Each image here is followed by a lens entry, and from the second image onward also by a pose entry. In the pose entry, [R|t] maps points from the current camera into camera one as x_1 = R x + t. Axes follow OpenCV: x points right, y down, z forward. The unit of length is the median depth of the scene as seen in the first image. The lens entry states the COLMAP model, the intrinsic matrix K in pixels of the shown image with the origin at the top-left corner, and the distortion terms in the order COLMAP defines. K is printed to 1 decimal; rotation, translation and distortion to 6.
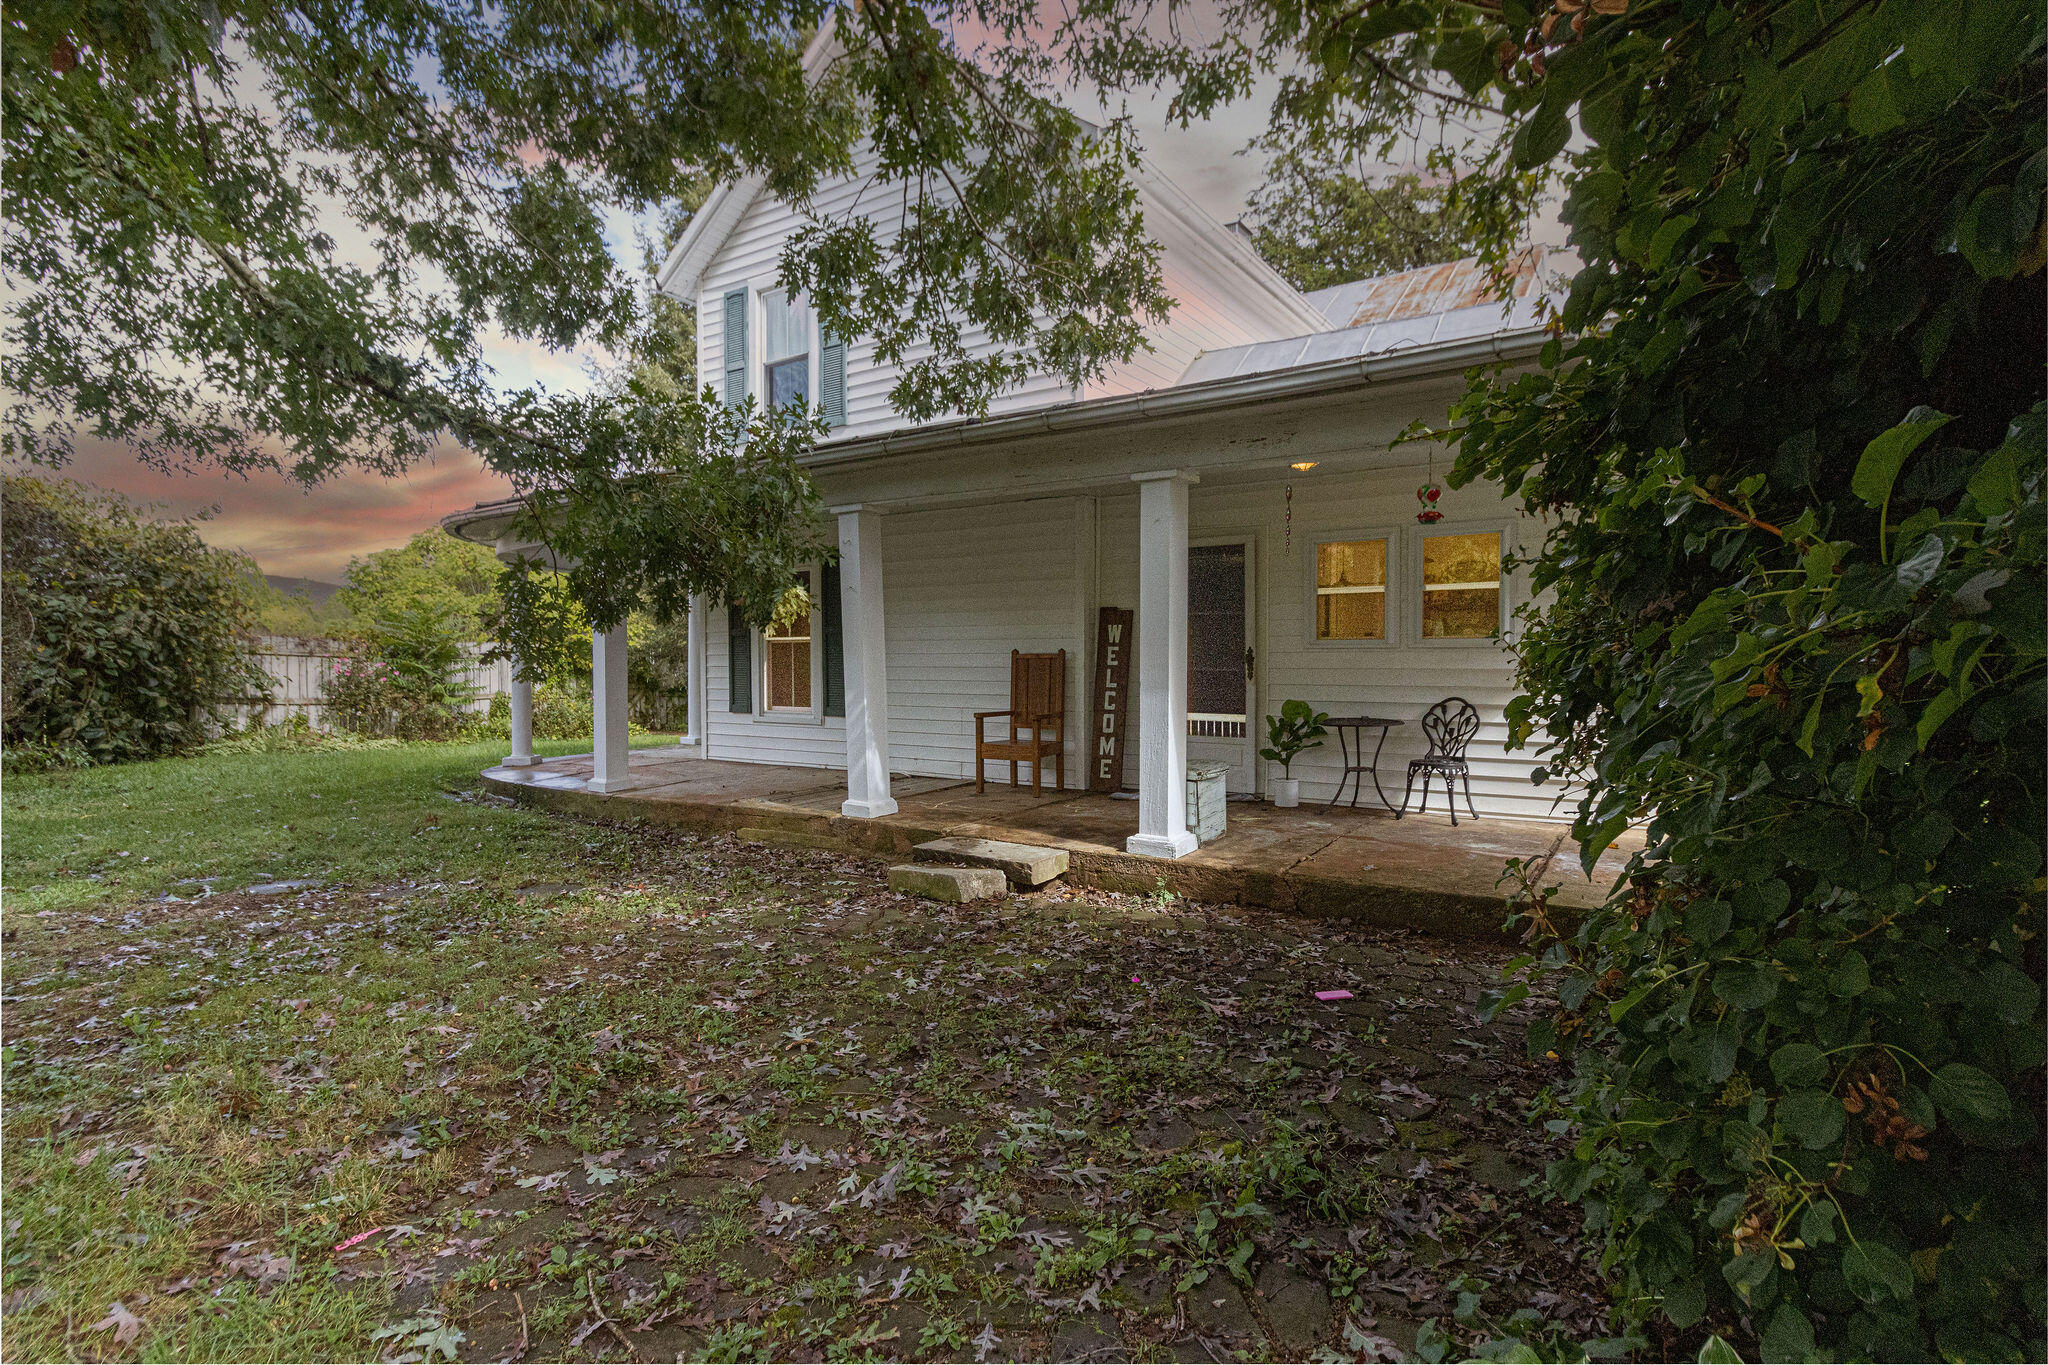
lens RADIAL K [[1009.2, 0, 1012.9], [0, 1009.2, 673.4], [0, 0, 1]] dist [-0.005399, 0.000217]
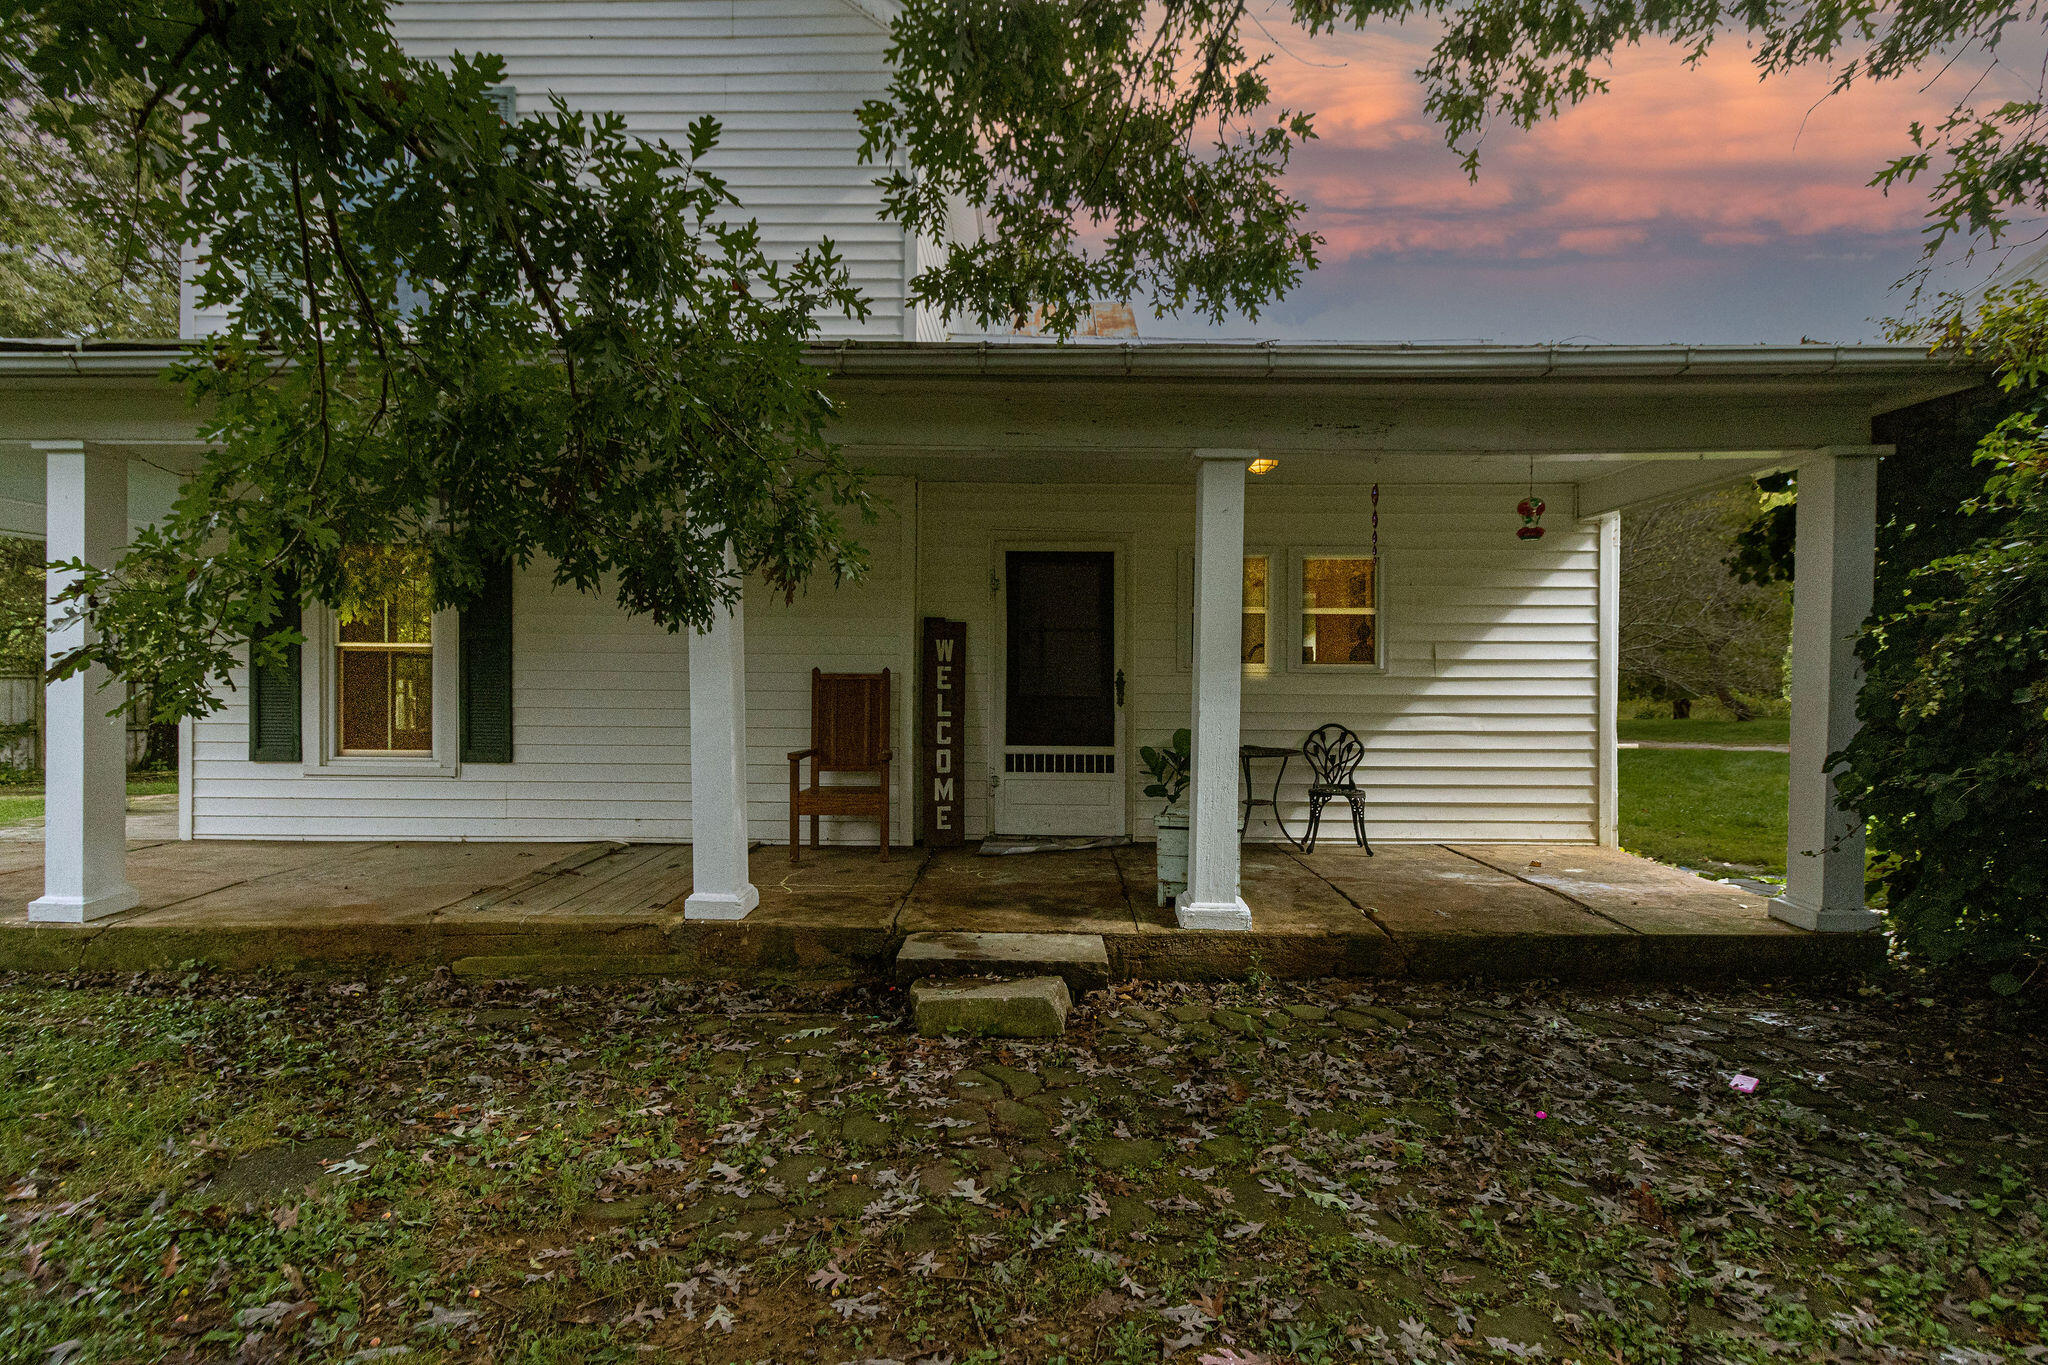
lens RADIAL K [[1009.2, 0, 1026.0], [0, 1009.2, 679.8], [0, 0, 1]] dist [-0.005399, 0.000217]
pose [[0.832659, 0.010411, 0.553688, -0.348321], [-0.000172, 0.999828, -0.018541, -0.000722], [-0.553786, 0.015343, 0.832518, 0.338636]]
